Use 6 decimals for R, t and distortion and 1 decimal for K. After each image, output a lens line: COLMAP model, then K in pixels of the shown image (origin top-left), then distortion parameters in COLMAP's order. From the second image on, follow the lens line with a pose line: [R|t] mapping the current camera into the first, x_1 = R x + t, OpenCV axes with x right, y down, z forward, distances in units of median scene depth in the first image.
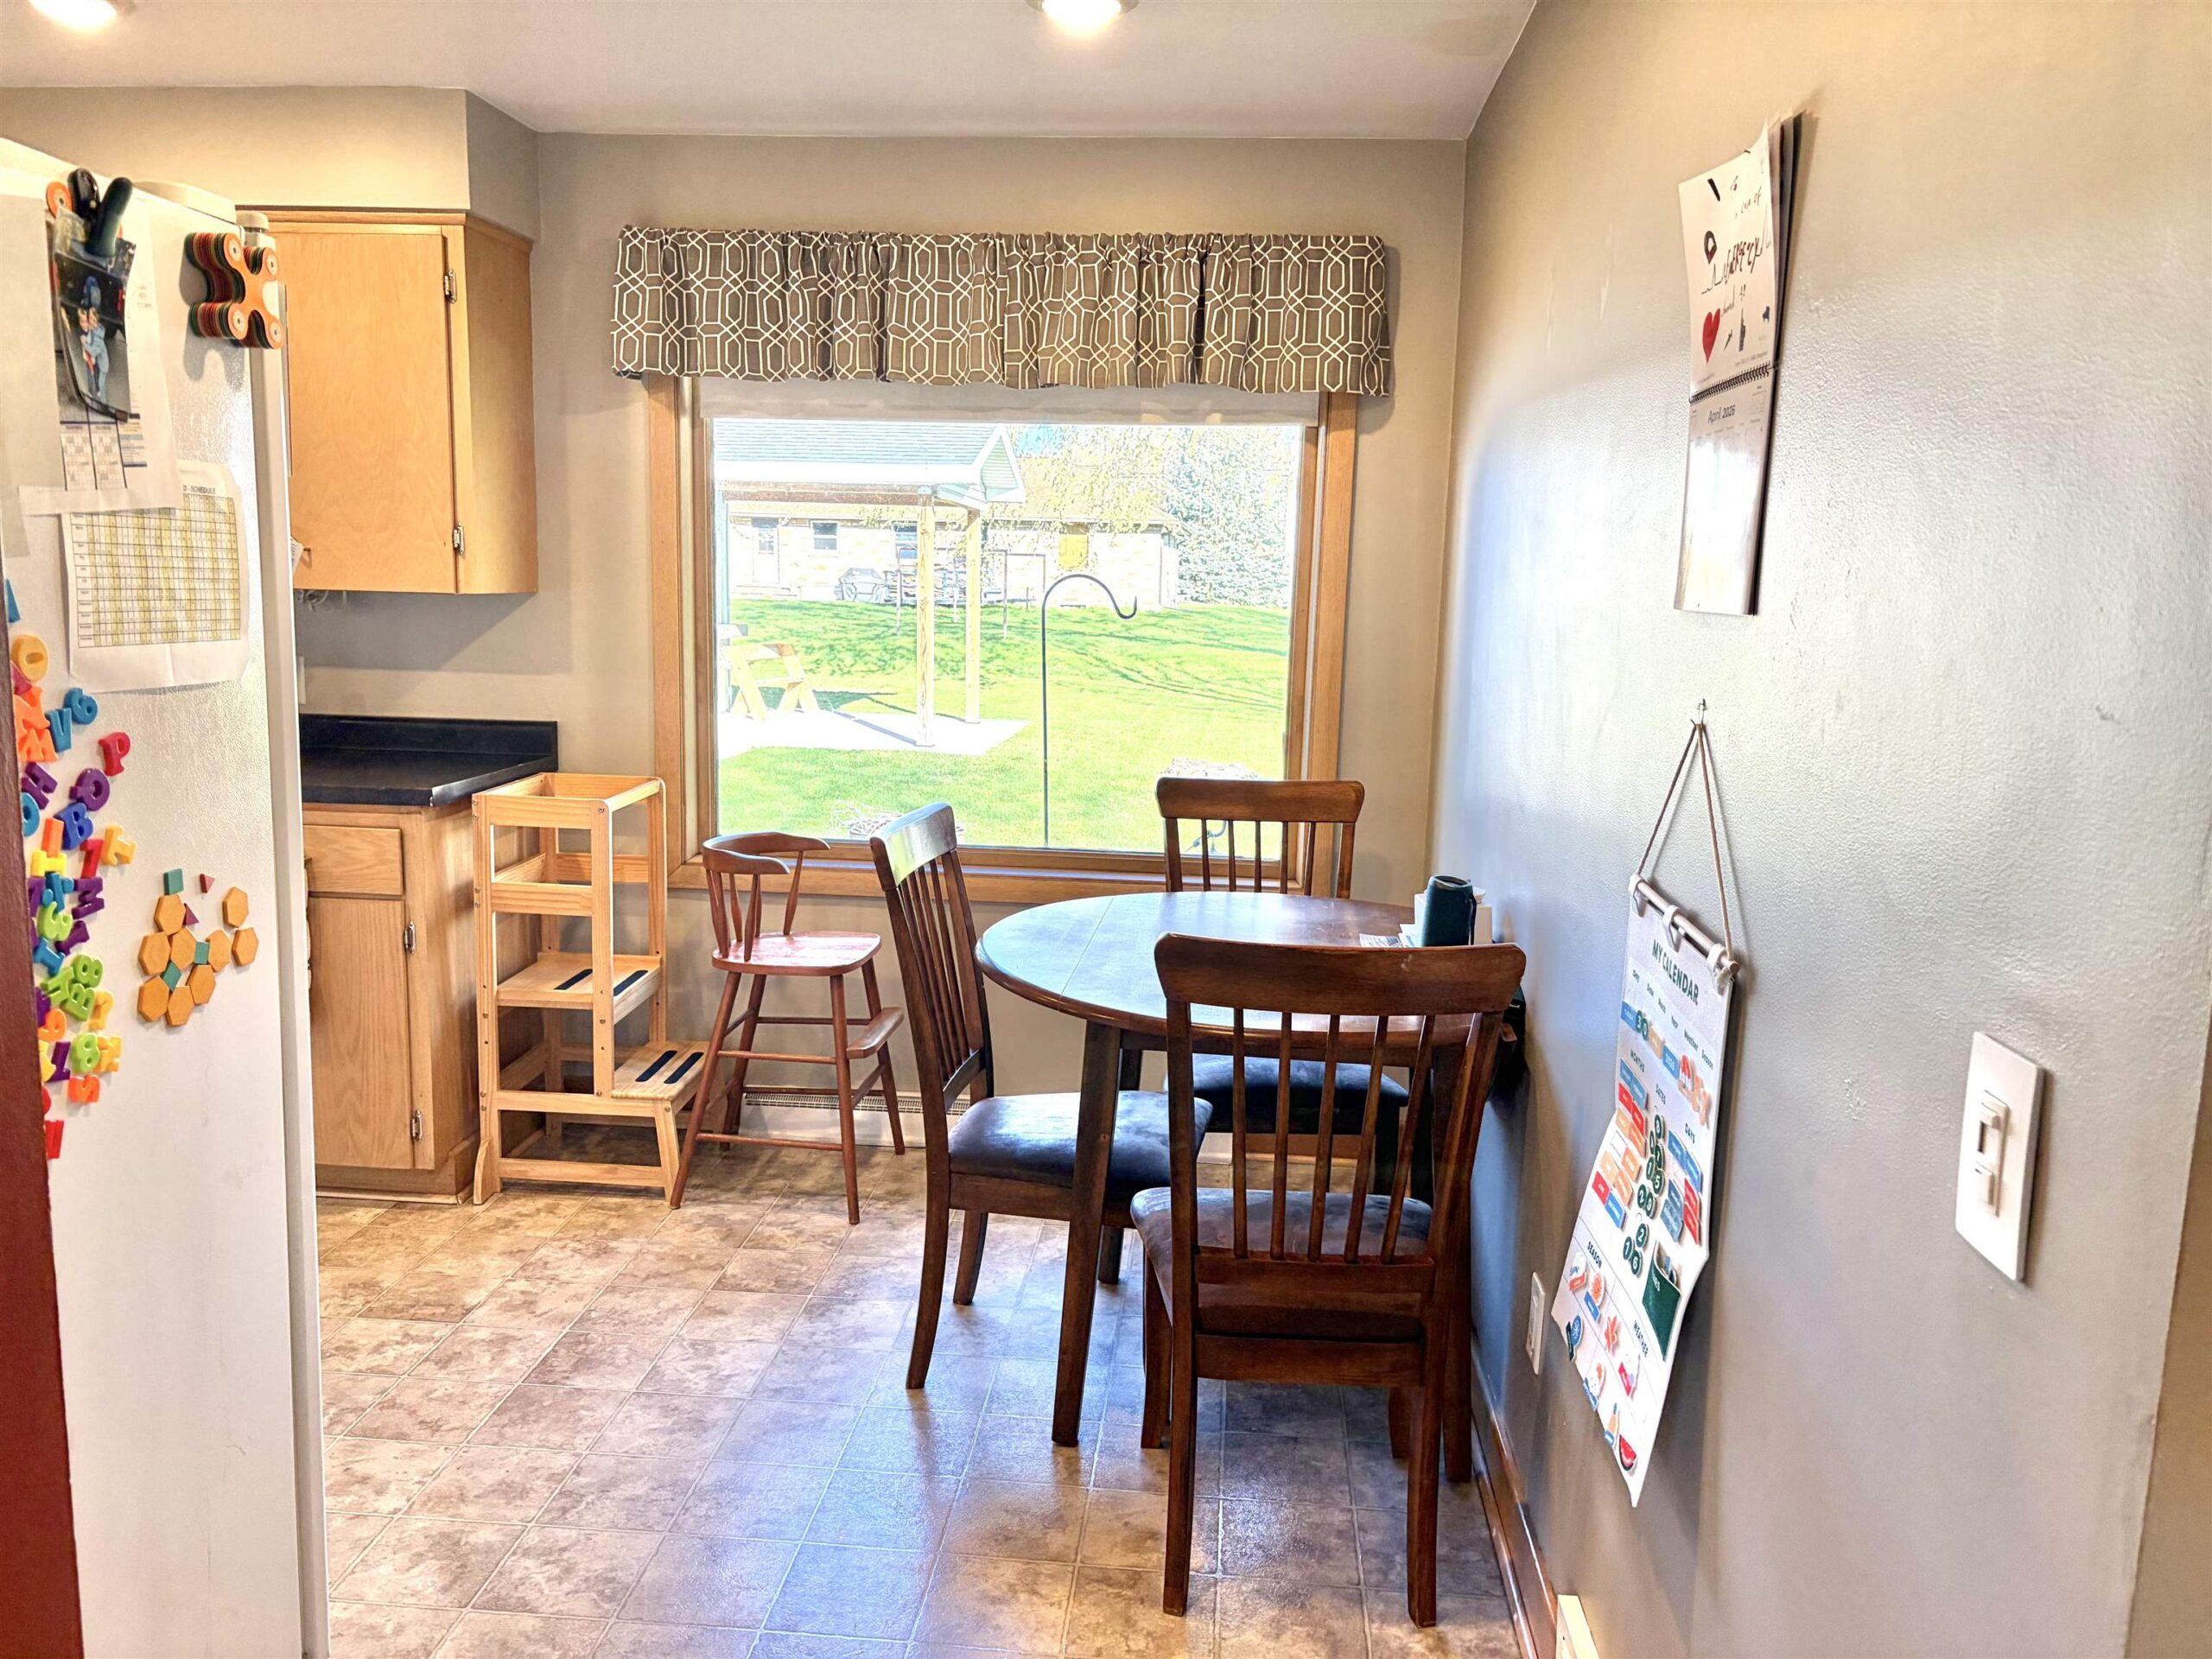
lens RADIAL K [[1670.1, 0, 1072.1], [0, 1670.1, 828.9], [0, 0, 1]] dist [0.049941, -0.050964]
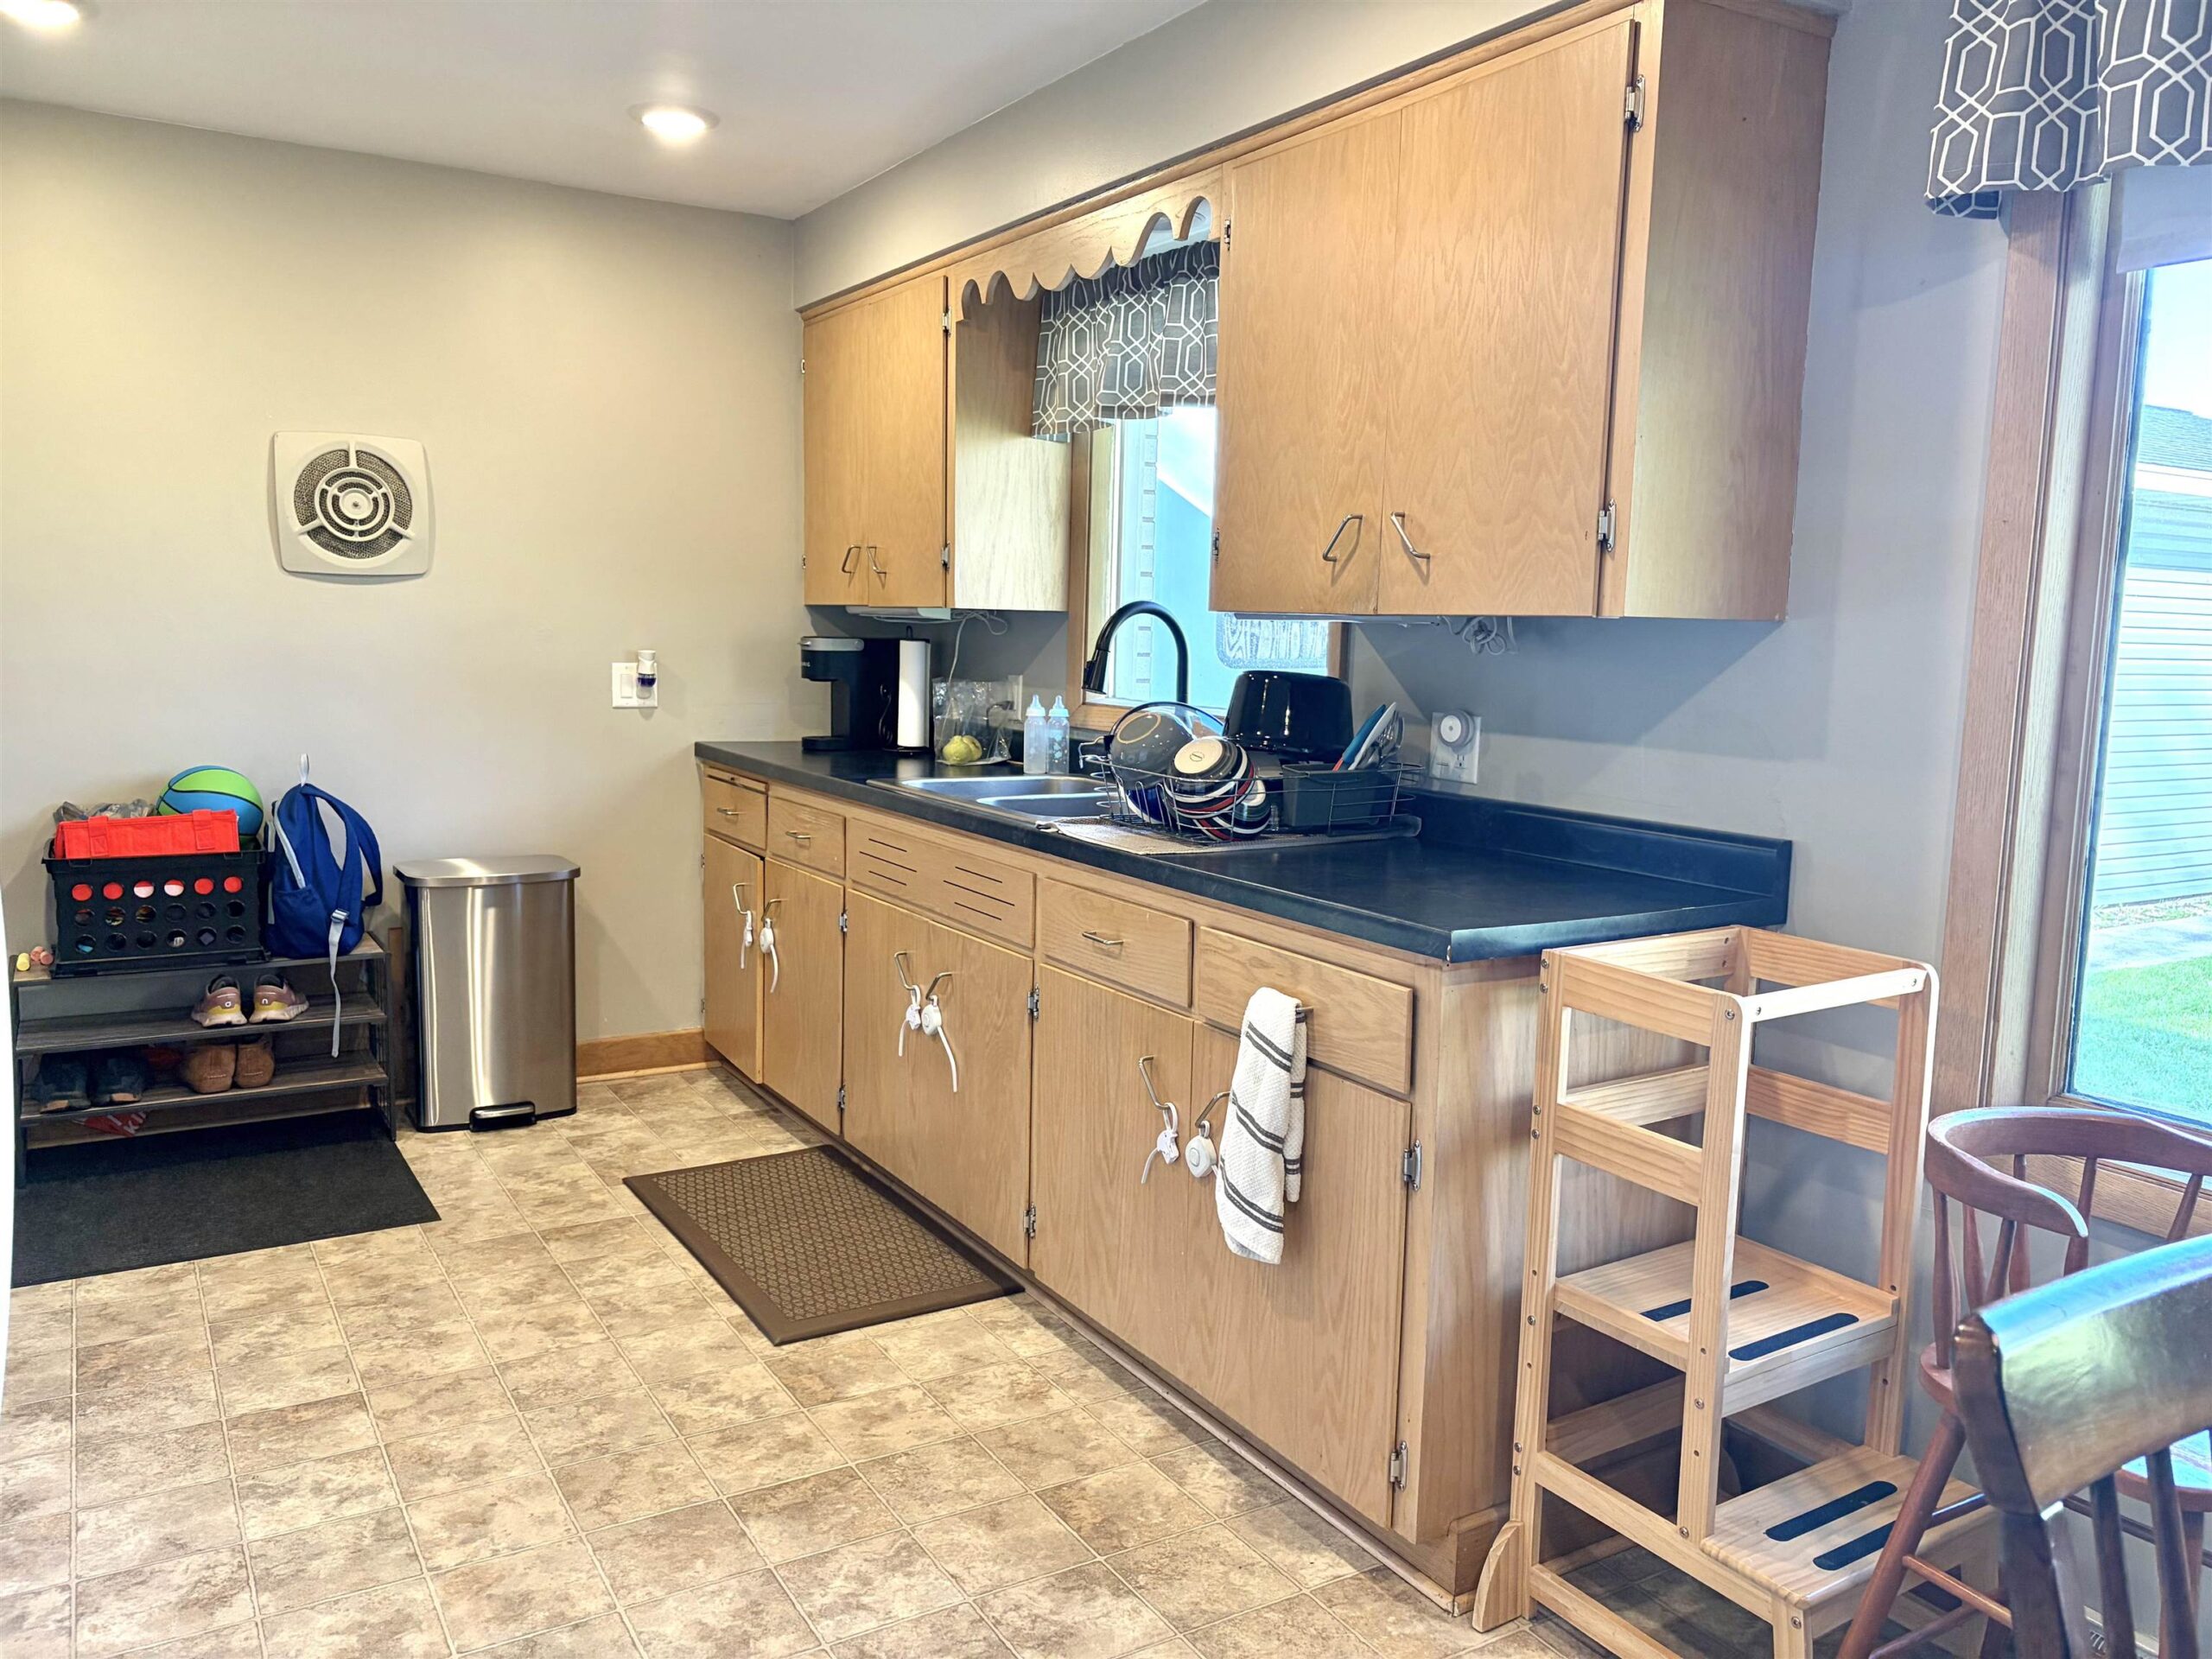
lens RADIAL K [[1670.1, 0, 1105.2], [0, 1670.1, 826.1], [0, 0, 1]] dist [0.049941, -0.050964]
pose [[0.599616, 0.091499, -0.795040, 0.016836], [-0.132963, 0.991025, 0.013774, -0.049950], [0.789165, 0.097451, 0.606401, 0.500903]]
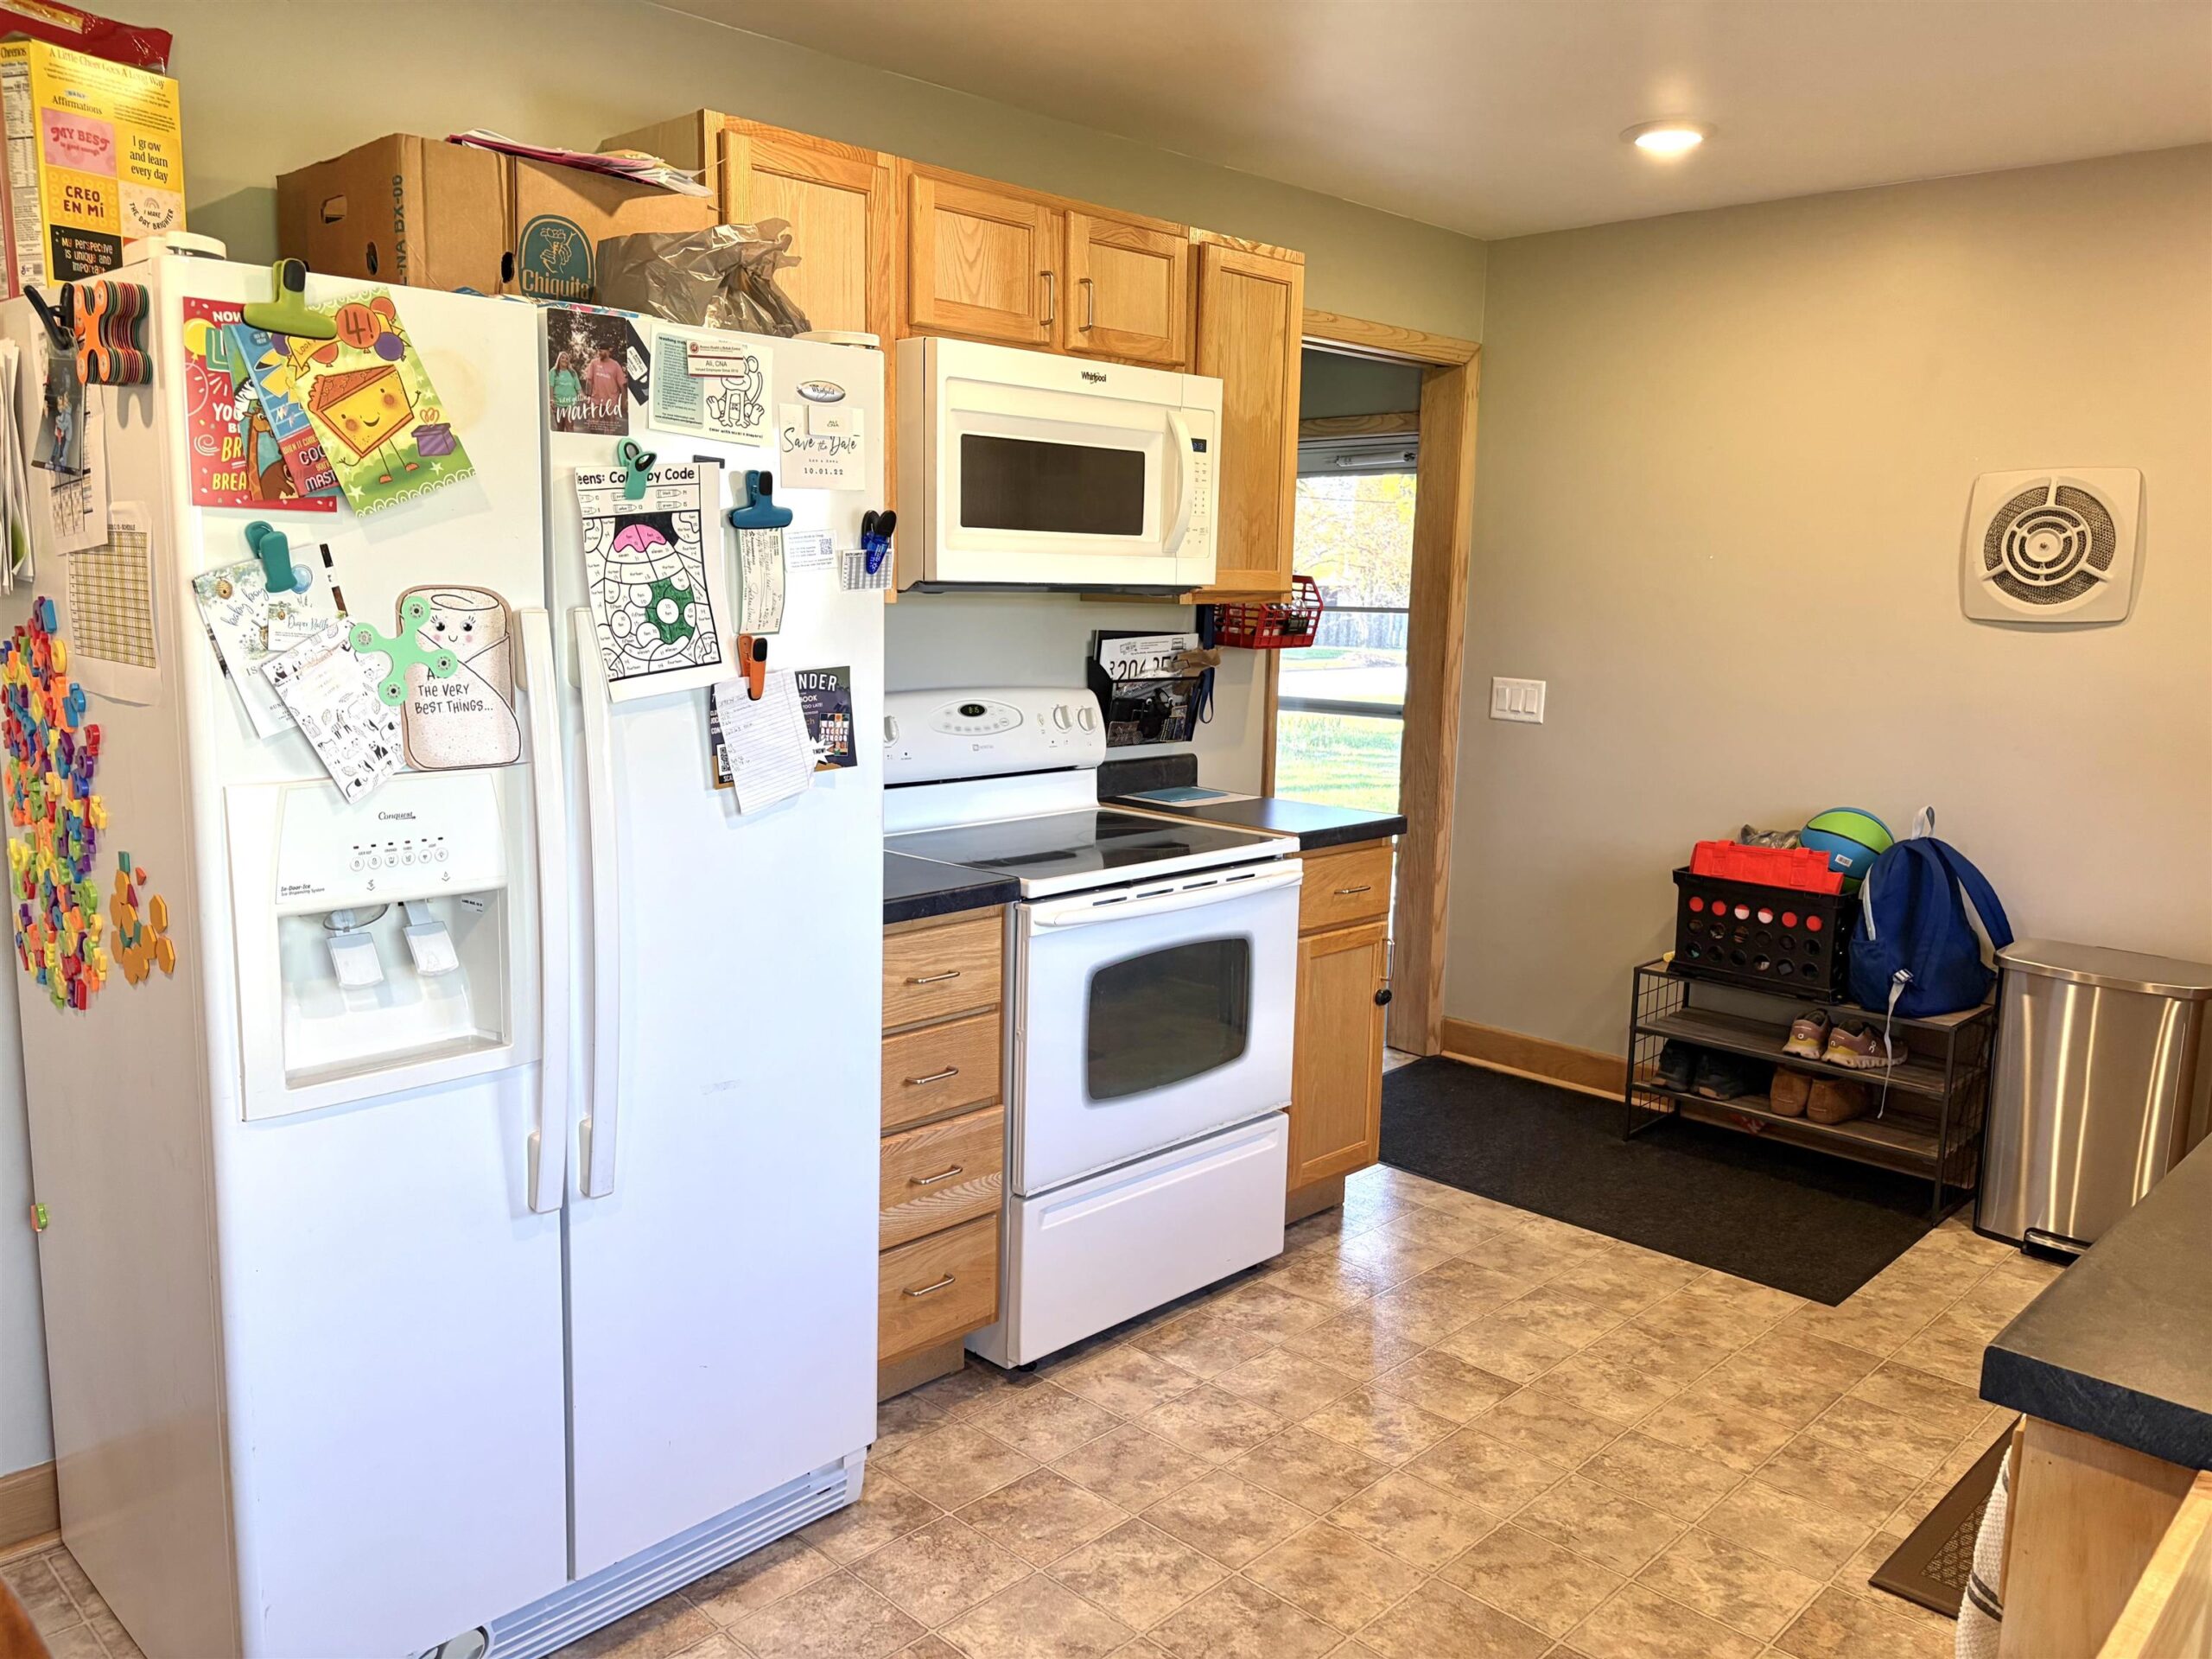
lens RADIAL K [[1670.1, 0, 1110.3], [0, 1670.1, 838.5], [0, 0, 1]] dist [0.049941, -0.050964]
pose [[-0.623870, 0.090214, -0.776304, -0.010814], [-0.153398, 0.959858, 0.234822, -0.130402], [0.766326, 0.265582, -0.584988, 0.840196]]
